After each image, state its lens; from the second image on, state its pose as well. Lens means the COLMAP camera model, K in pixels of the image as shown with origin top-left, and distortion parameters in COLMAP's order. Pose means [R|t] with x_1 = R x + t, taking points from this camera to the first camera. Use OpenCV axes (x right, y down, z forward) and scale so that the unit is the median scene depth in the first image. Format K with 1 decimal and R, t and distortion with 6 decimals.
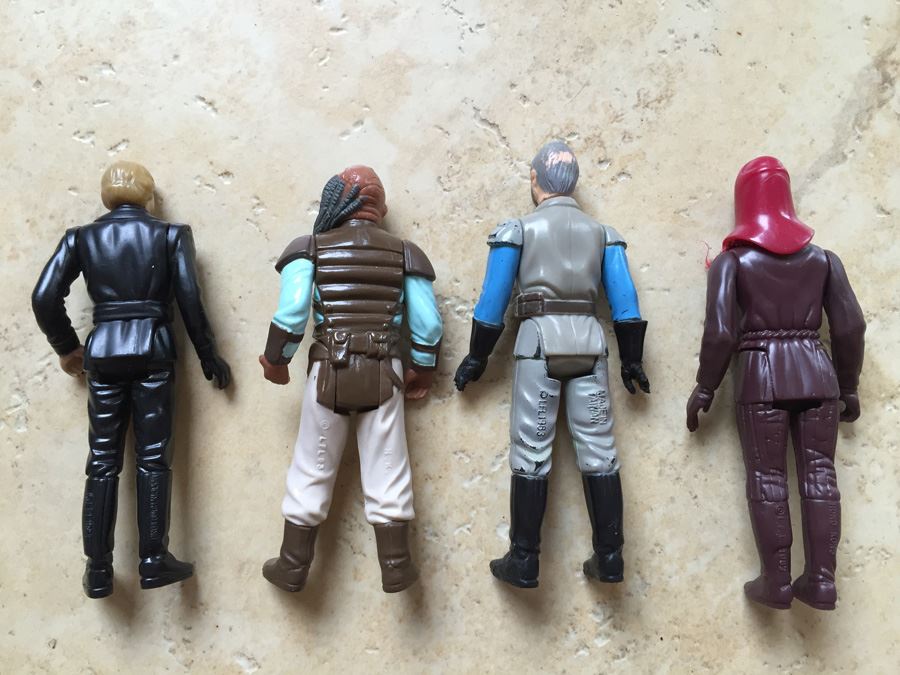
lens RADIAL K [[703.9, 0, 447.4], [0, 703.9, 345.5], [0, 0, 1]] dist [0.050701, -0.105794]
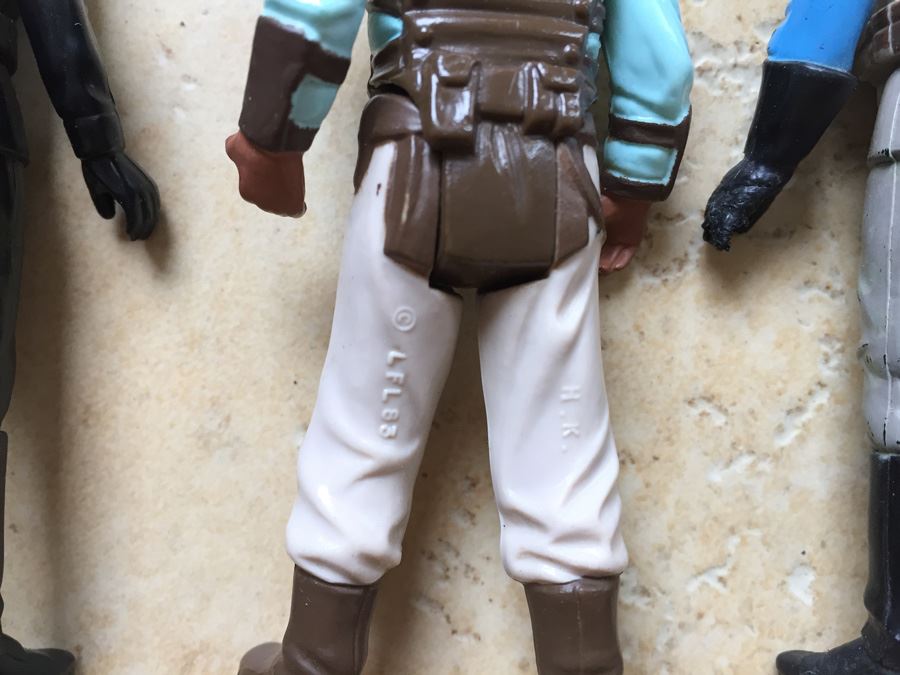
lens RADIAL K [[703.9, 0, 430.8], [0, 703.9, 345.7], [0, 0, 1]] dist [0.050701, -0.105794]
pose [[0.999913, 0.012427, 0.004313, -0.148612], [-0.012646, 0.998397, 0.055160, 0.097736], [-0.003621, -0.055209, 0.998468, 0.581338]]
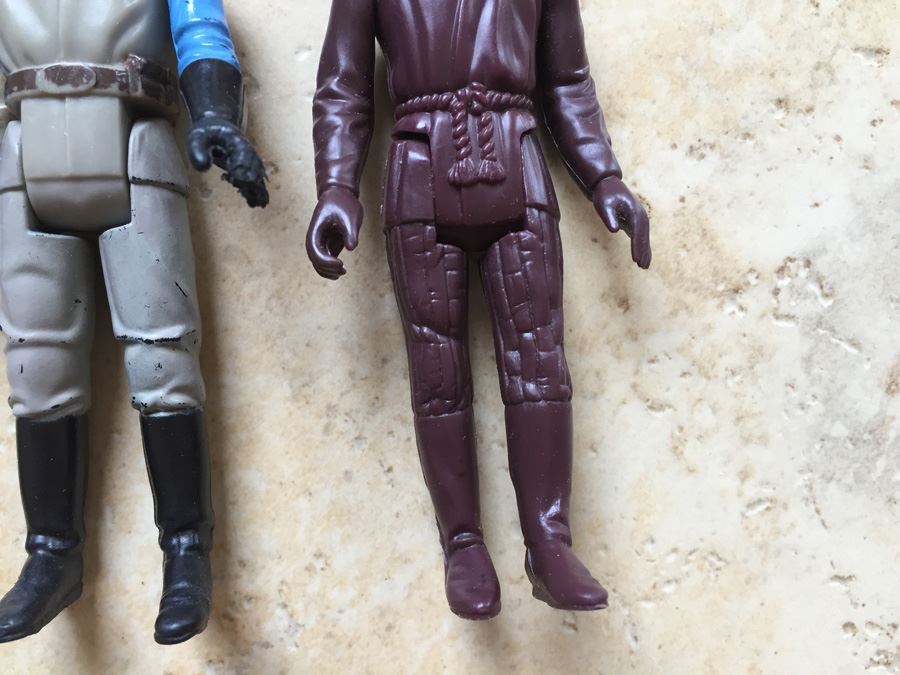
lens RADIAL K [[703.9, 0, 441.9], [0, 703.9, 338.8], [0, 0, 1]] dist [0.050701, -0.105794]
pose [[0.996890, -0.007706, 0.078434, 0.350106], [0.001506, 0.996889, 0.078806, 0.066476], [-0.078797, -0.078443, 0.993800, 0.449682]]
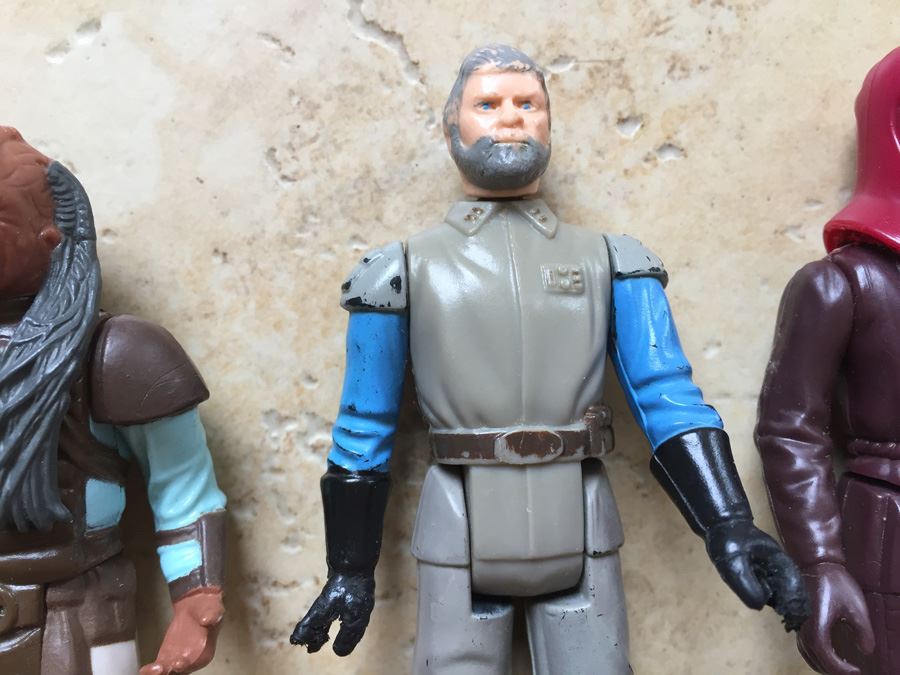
lens RADIAL K [[703.9, 0, 440.4], [0, 703.9, 342.9], [0, 0, 1]] dist [0.050701, -0.105794]
pose [[0.998776, -0.000556, 0.049465, 0.076792], [-0.002178, 0.998474, 0.055188, -0.143968], [-0.049420, -0.055228, 0.997250, 0.551810]]
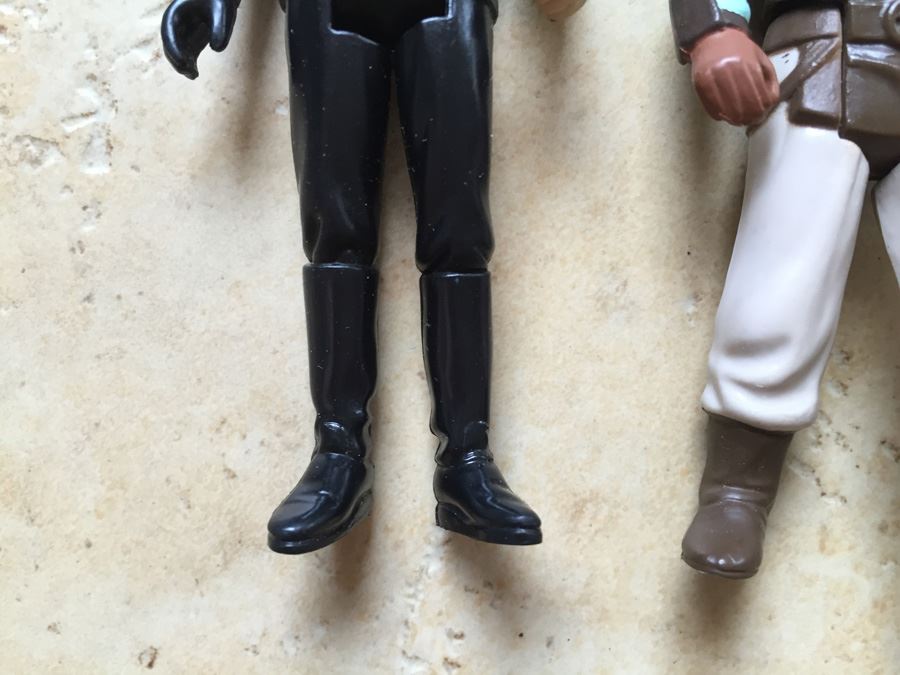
lens RADIAL K [[703.9, 0, 446.6], [0, 703.9, 340.2], [0, 0, 1]] dist [0.050701, -0.105794]
pose [[0.997635, 0.064725, 0.023124, -0.388935], [-0.065901, 0.996343, 0.054377, 0.185146], [-0.019519, -0.055773, 0.998253, 0.552504]]
